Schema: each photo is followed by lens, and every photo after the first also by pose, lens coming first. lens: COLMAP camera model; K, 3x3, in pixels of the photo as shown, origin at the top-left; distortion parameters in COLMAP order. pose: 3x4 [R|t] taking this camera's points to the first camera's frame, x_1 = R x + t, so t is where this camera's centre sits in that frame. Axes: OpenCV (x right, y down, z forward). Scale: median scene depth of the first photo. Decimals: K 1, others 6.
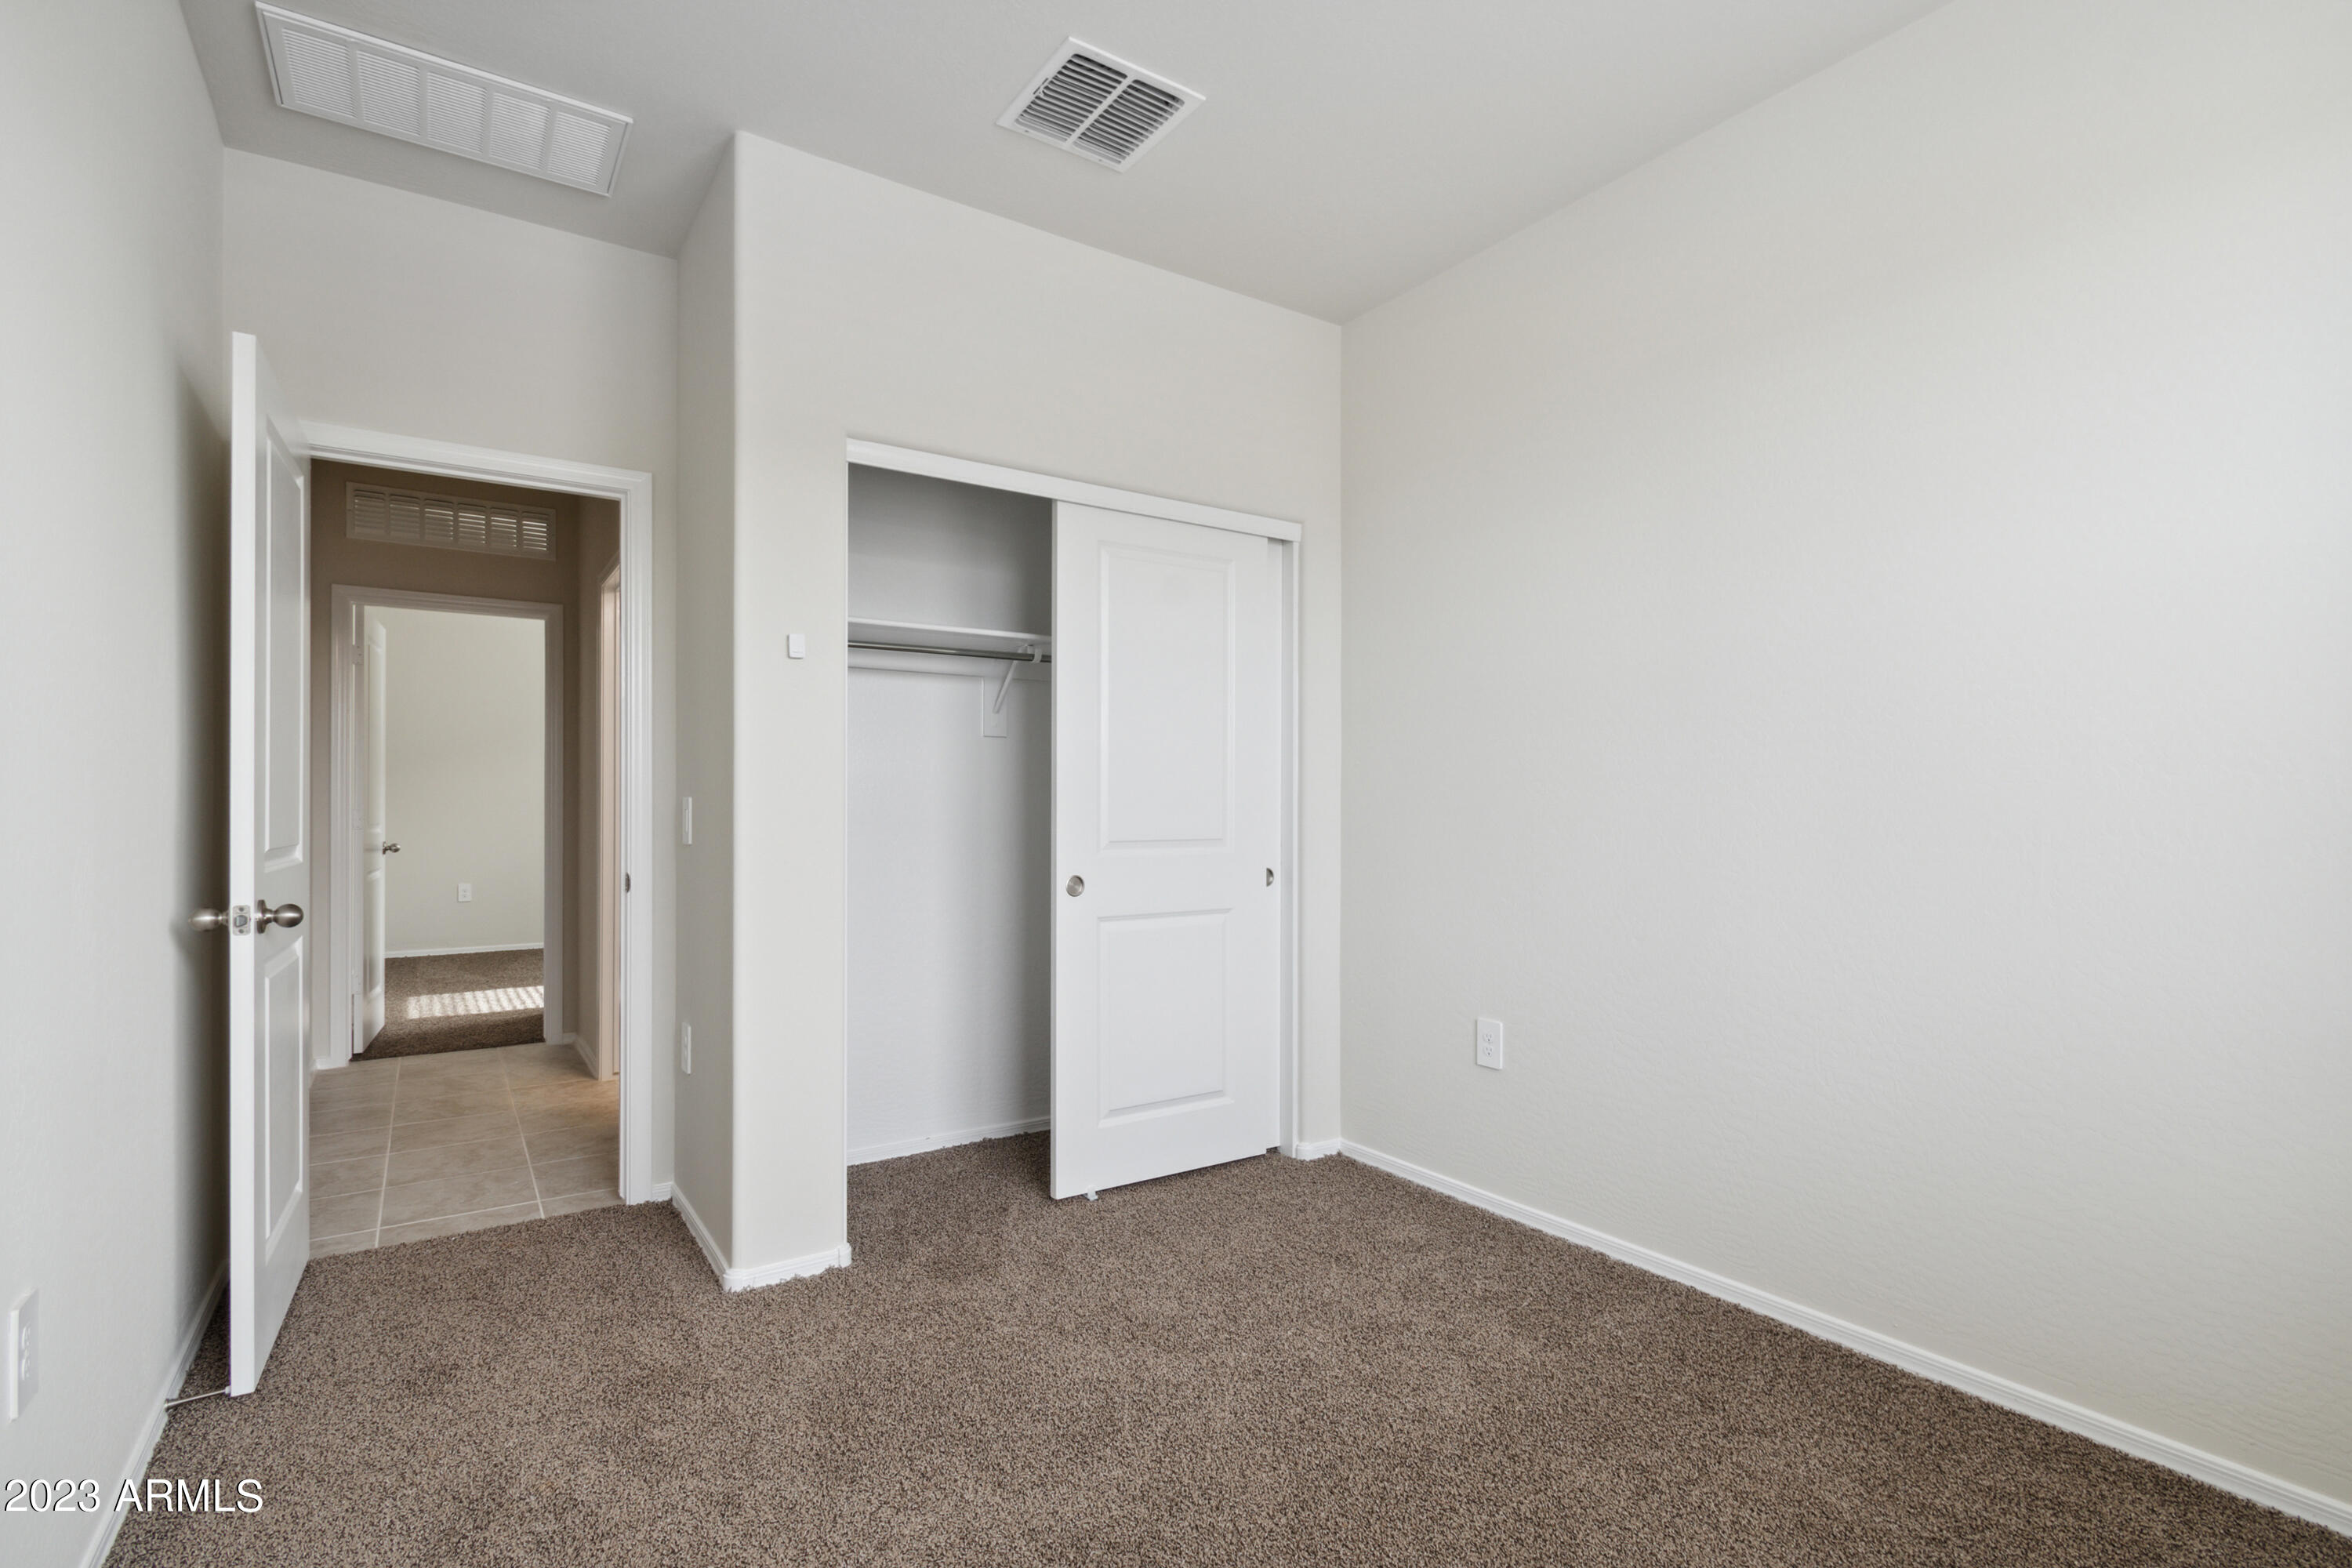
lens RADIAL K [[1081.6, 0, 1169.6], [0, 1081.6, 785.8], [0, 0, 1]] dist [0.002699, -0.001057]
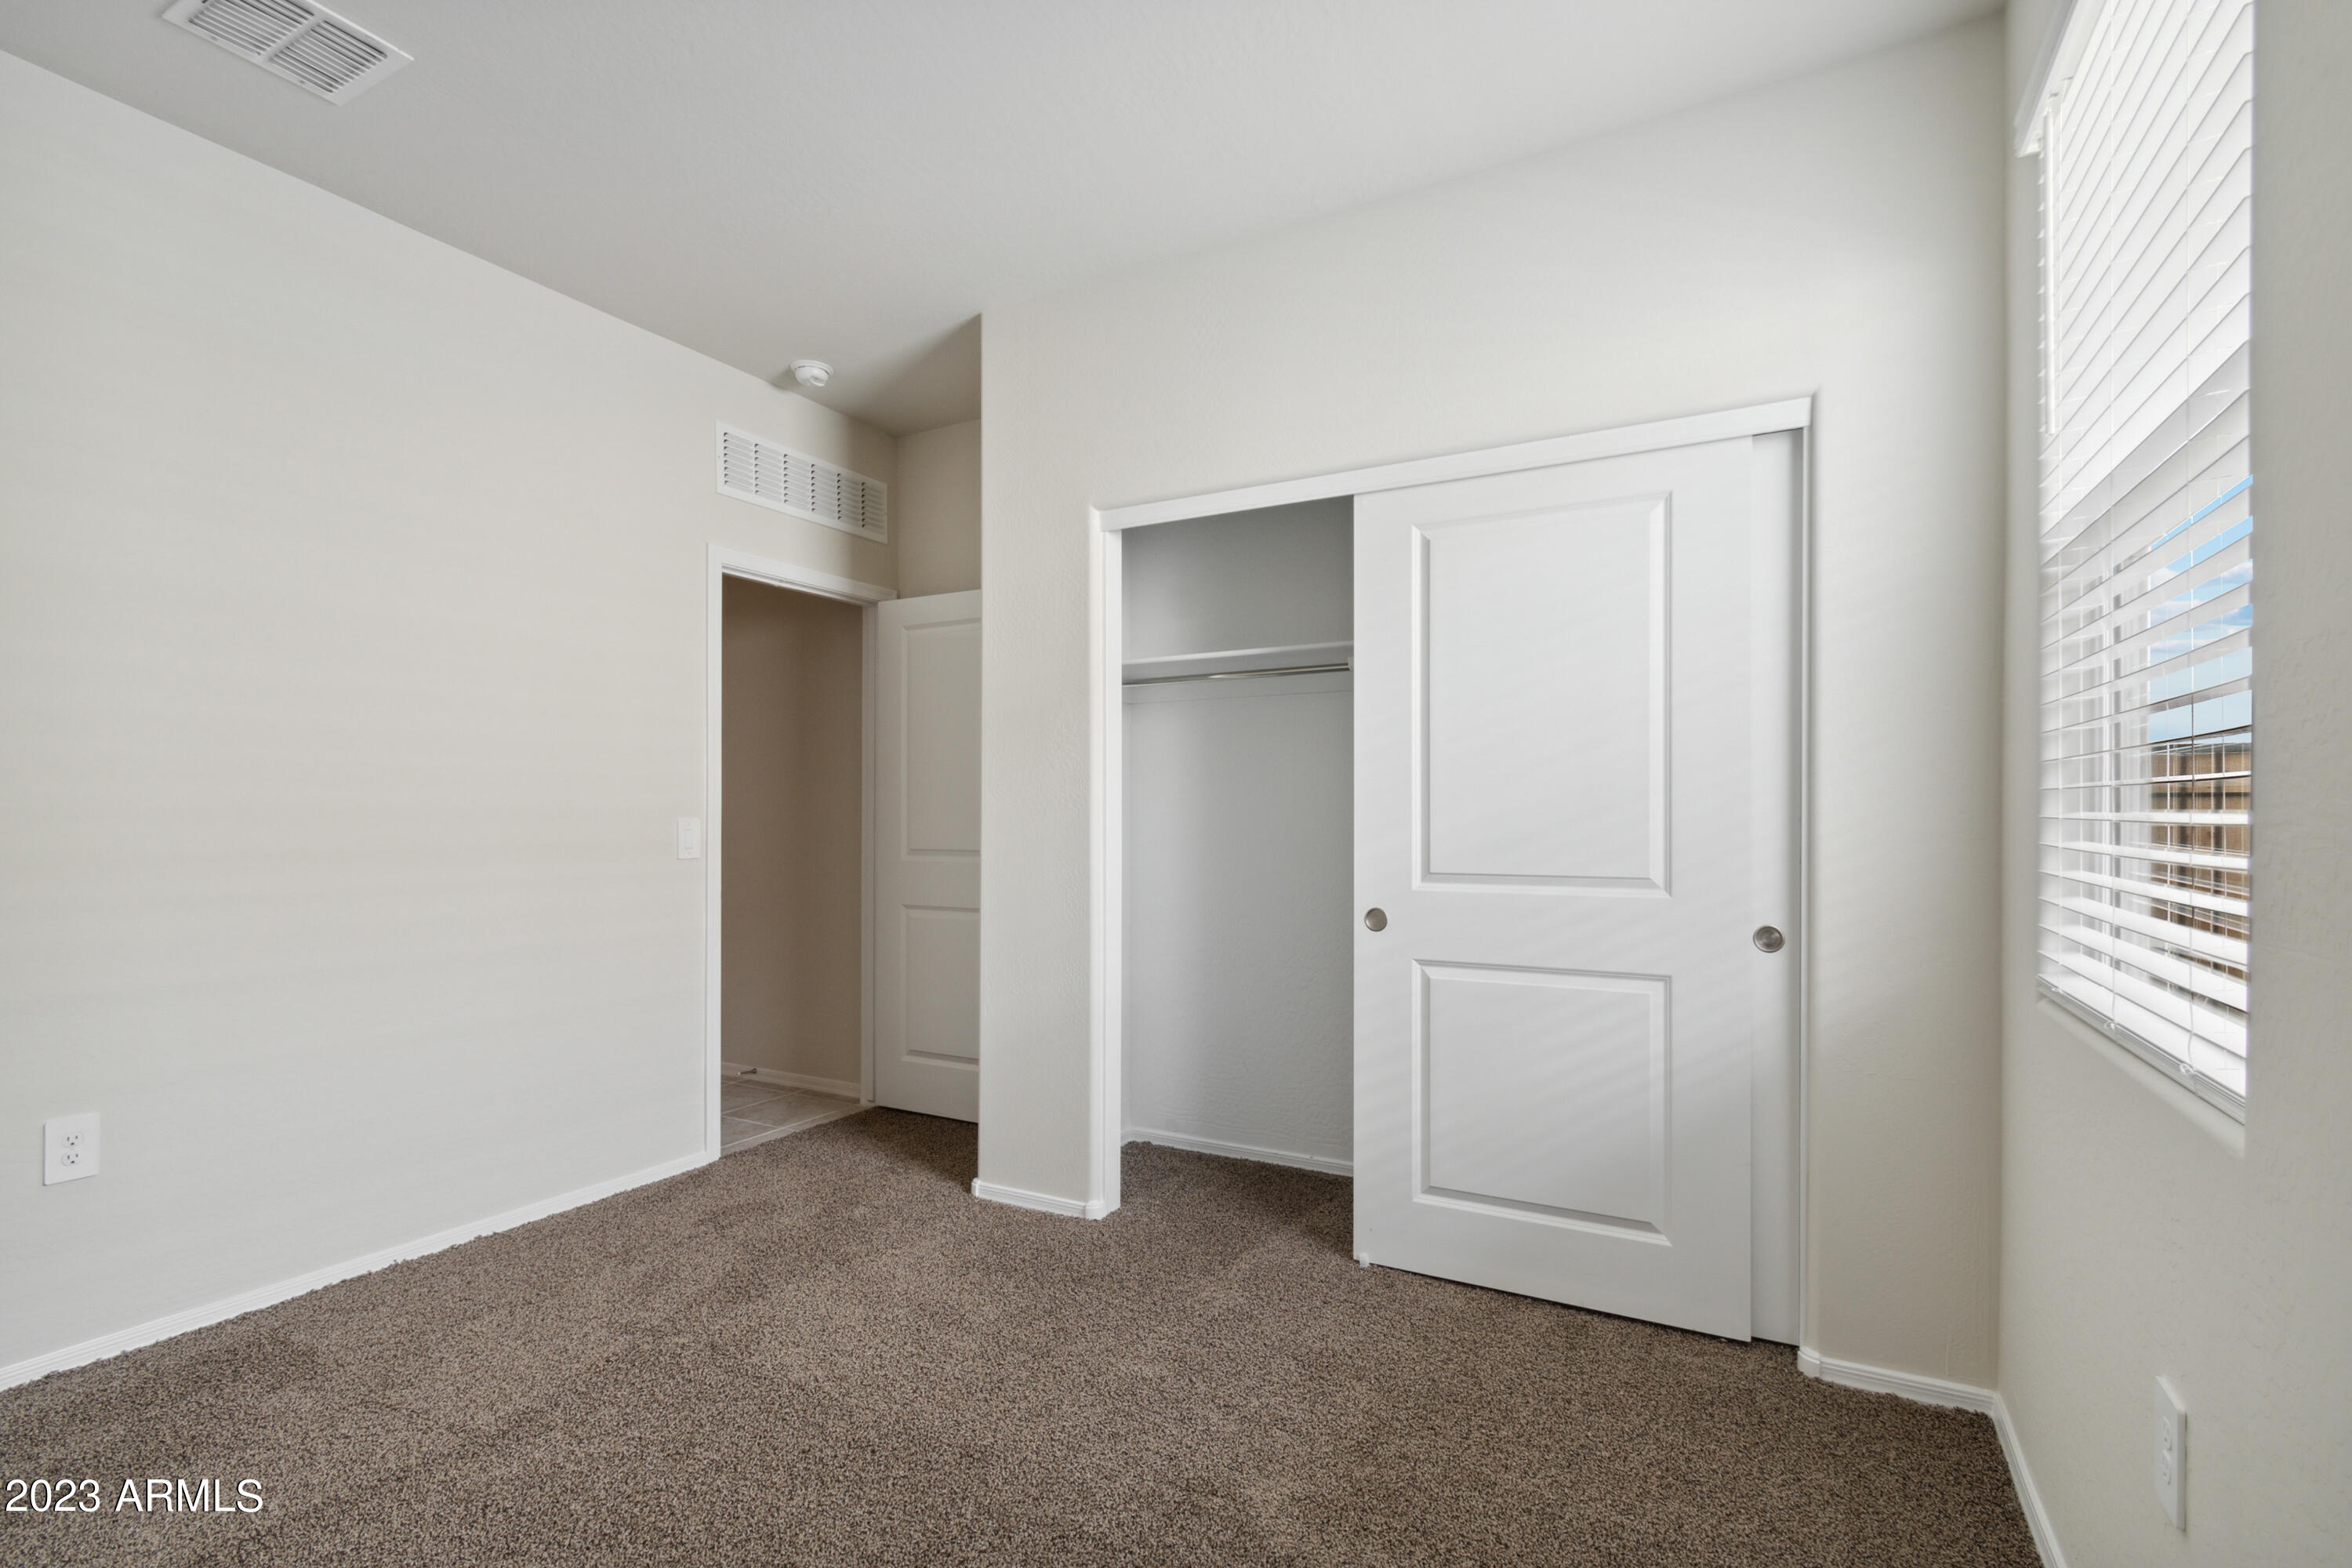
lens RADIAL K [[1081.6, 0, 1181.1], [0, 1081.6, 800.6], [0, 0, 1]] dist [0.002699, -0.001057]
pose [[0.474211, 0.000365, -0.880411, 0.680806], [0.003890, 0.999989, 0.002510, -0.009634], [0.880402, -0.004615, 0.474205, 0.469620]]
